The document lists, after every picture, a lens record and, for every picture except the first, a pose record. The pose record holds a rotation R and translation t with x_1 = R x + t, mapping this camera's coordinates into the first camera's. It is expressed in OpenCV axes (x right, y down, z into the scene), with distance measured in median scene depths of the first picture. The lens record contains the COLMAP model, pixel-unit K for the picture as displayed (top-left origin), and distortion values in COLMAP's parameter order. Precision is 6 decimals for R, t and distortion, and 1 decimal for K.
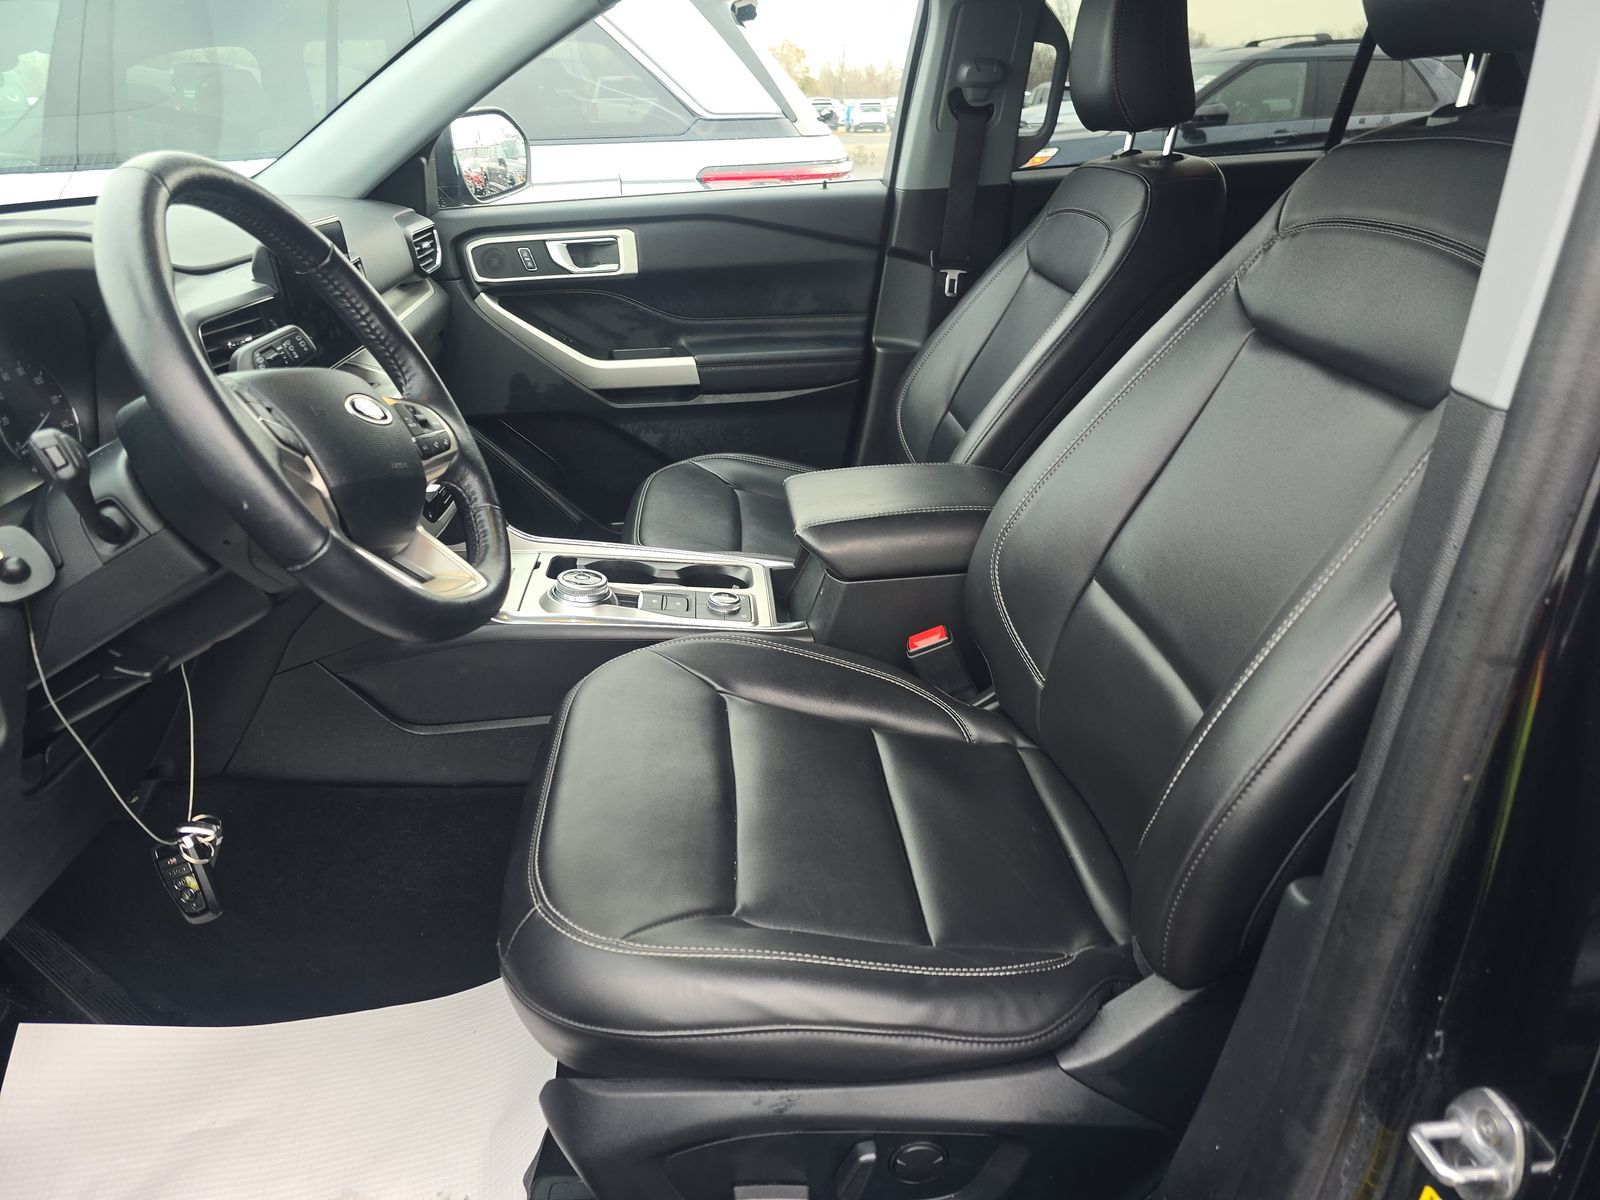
lens RADIAL K [[1124.7, 0, 800.0], [0, 1124.7, 600.0], [0, 0, 1]] dist [0.072686, -0.077337]
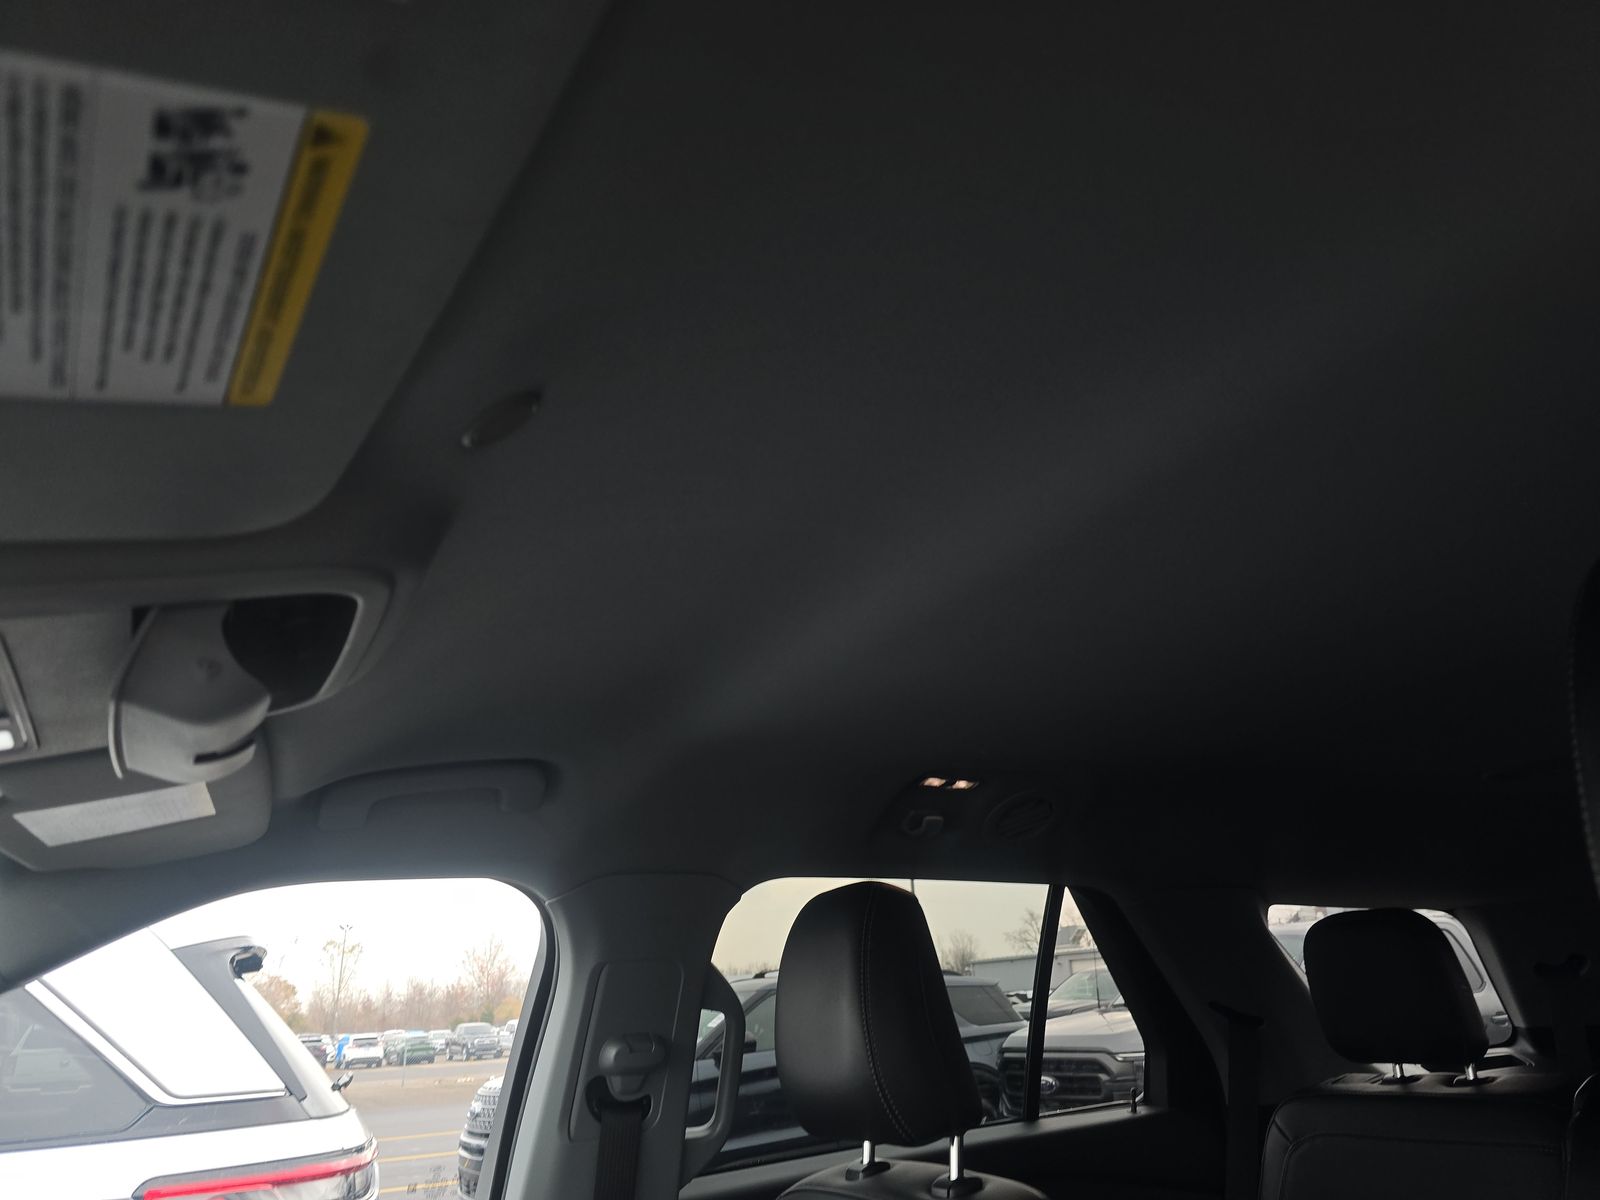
lens RADIAL K [[1124.7, 0, 800.0], [0, 1124.7, 600.0], [0, 0, 1]] dist [0.072686, -0.077337]
pose [[0.920429, 0.103598, 0.376933, -0.019440], [0.188451, 0.727205, -0.660045, -0.095800], [-0.342486, 0.678558, 0.649817, 0.166986]]
